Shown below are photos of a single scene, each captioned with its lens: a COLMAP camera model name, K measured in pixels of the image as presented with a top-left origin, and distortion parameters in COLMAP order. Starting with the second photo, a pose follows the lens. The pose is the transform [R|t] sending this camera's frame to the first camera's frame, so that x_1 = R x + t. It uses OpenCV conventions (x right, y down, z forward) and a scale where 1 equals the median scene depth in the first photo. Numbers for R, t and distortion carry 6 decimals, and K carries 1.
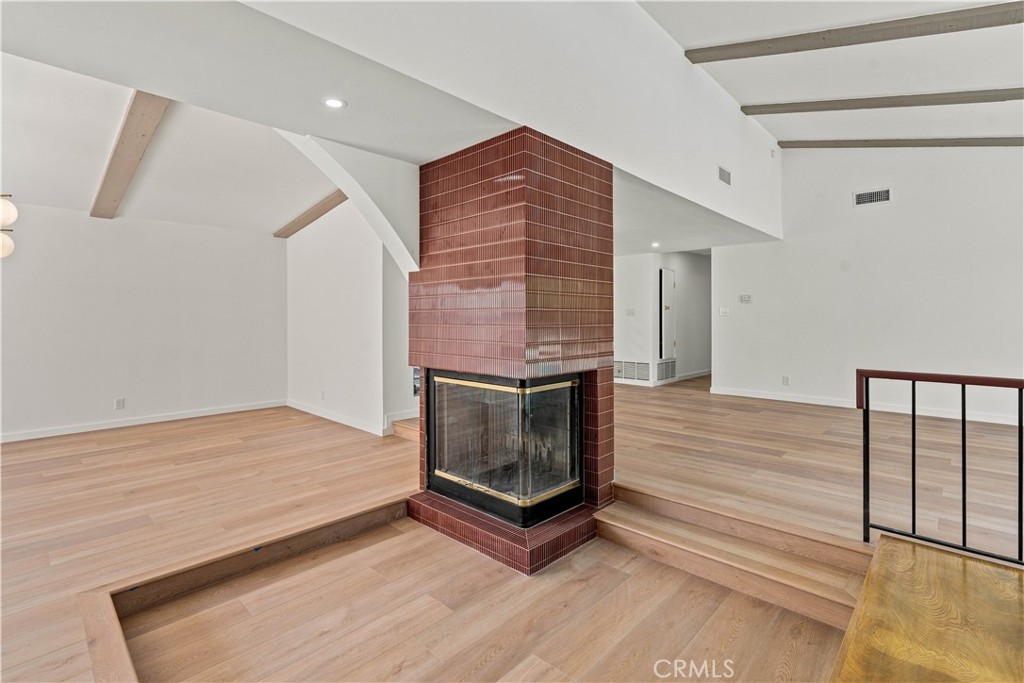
lens RADIAL K [[473.7, 0, 511.0], [0, 473.7, 318.2], [0, 0, 1]] dist [-0.006797, -0.000174]
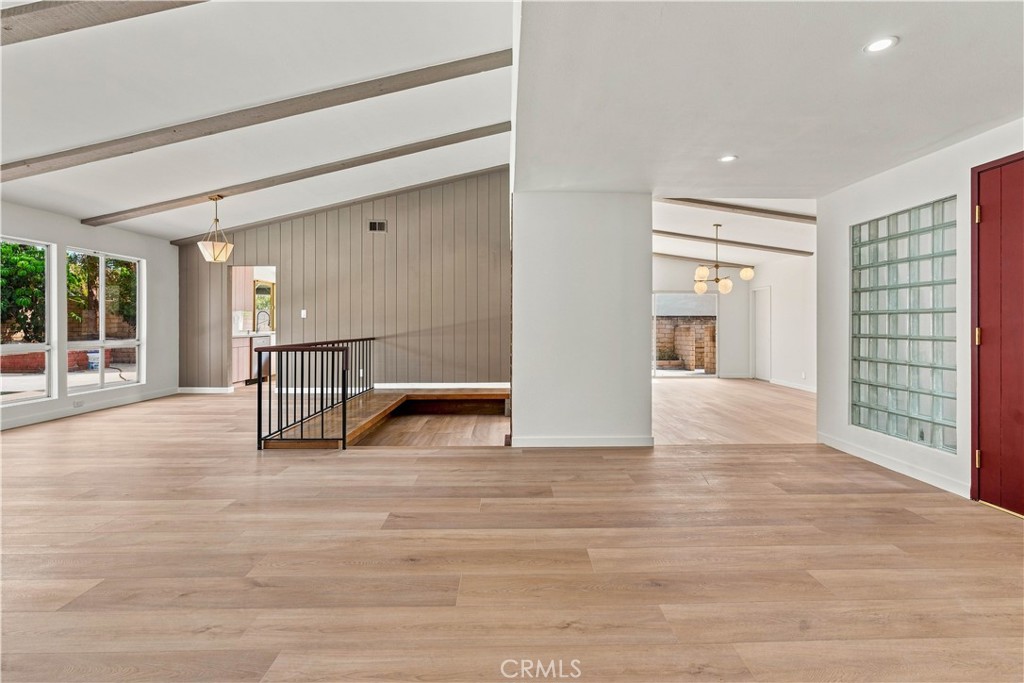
lens RADIAL K [[471.5, 0, 514.2], [0, 471.5, 325.8], [0, 0, 1]] dist [-0.002695, -0.000099]
pose [[-0.709165, 0.005739, -0.705020, 1.067157], [0.002377, 0.999981, 0.005749, 0.017016], [0.705039, 0.002401, -0.709165, 1.855264]]
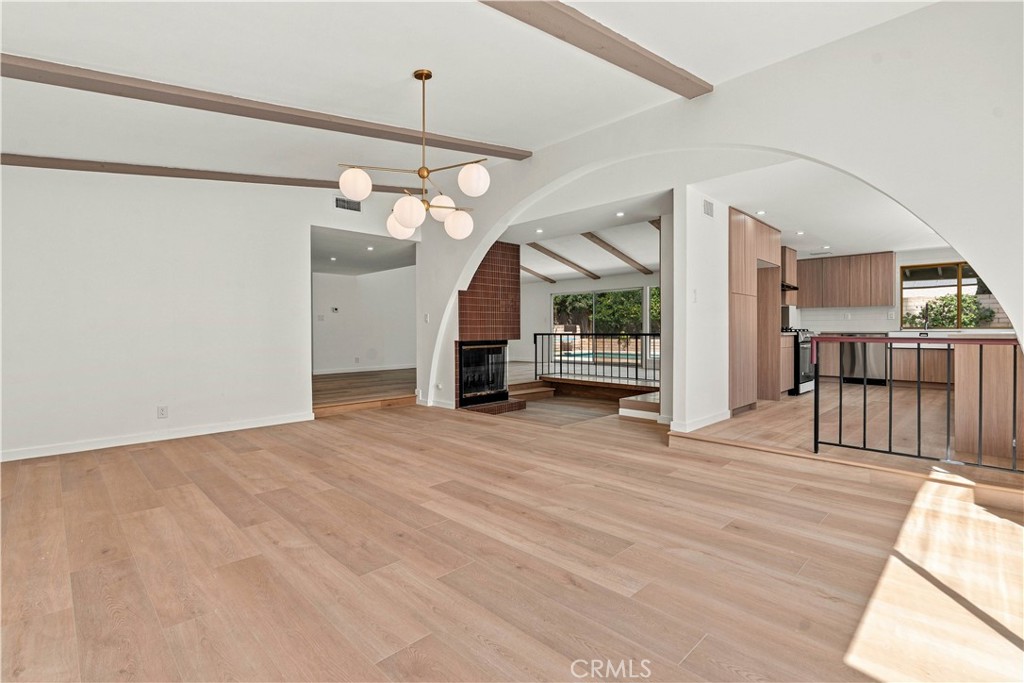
lens RADIAL K [[471.5, 0, 514.2], [0, 471.5, 325.8], [0, 0, 1]] dist [-0.002695, -0.000099]
pose [[0.026747, 0.014787, 0.999533, -2.080832], [0.005123, 0.999875, -0.014929, 0.072514], [-0.999629, 0.005520, 0.026668, 0.753295]]
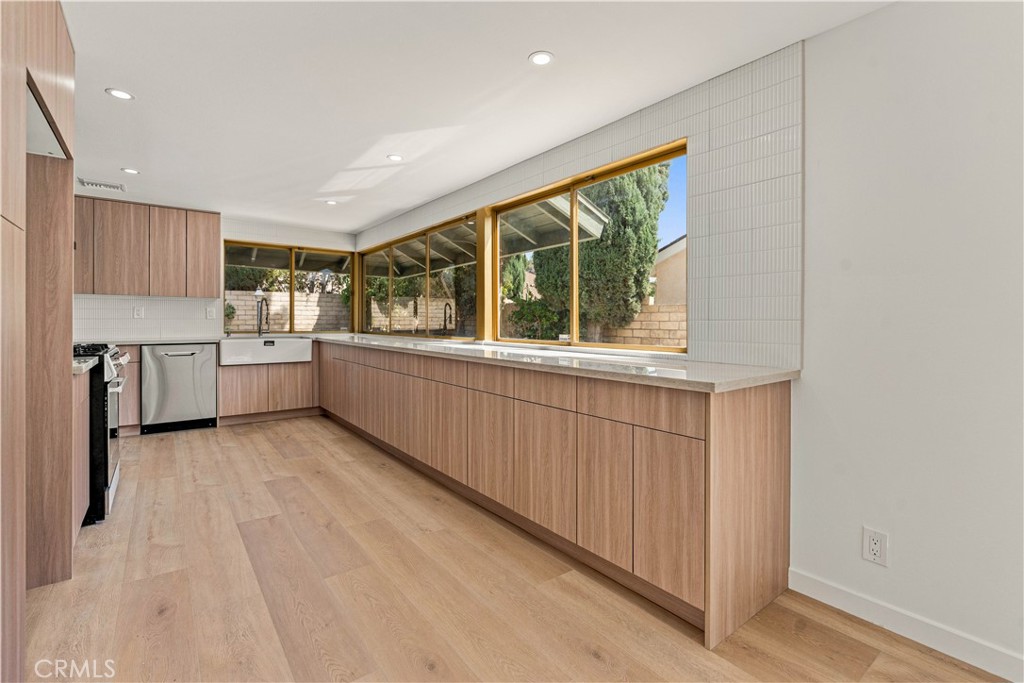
lens RADIAL K [[461.6, 0, 521.2], [0, 461.6, 322.9], [0, 0, 1]] dist [-0.000098, 0.000245]
pose [[-0.989596, 0.000846, 0.143874, -0.889312], [0.001359, 0.999993, 0.003467, 0.024228], [-0.143870, 0.003627, -0.989590, 0.265170]]
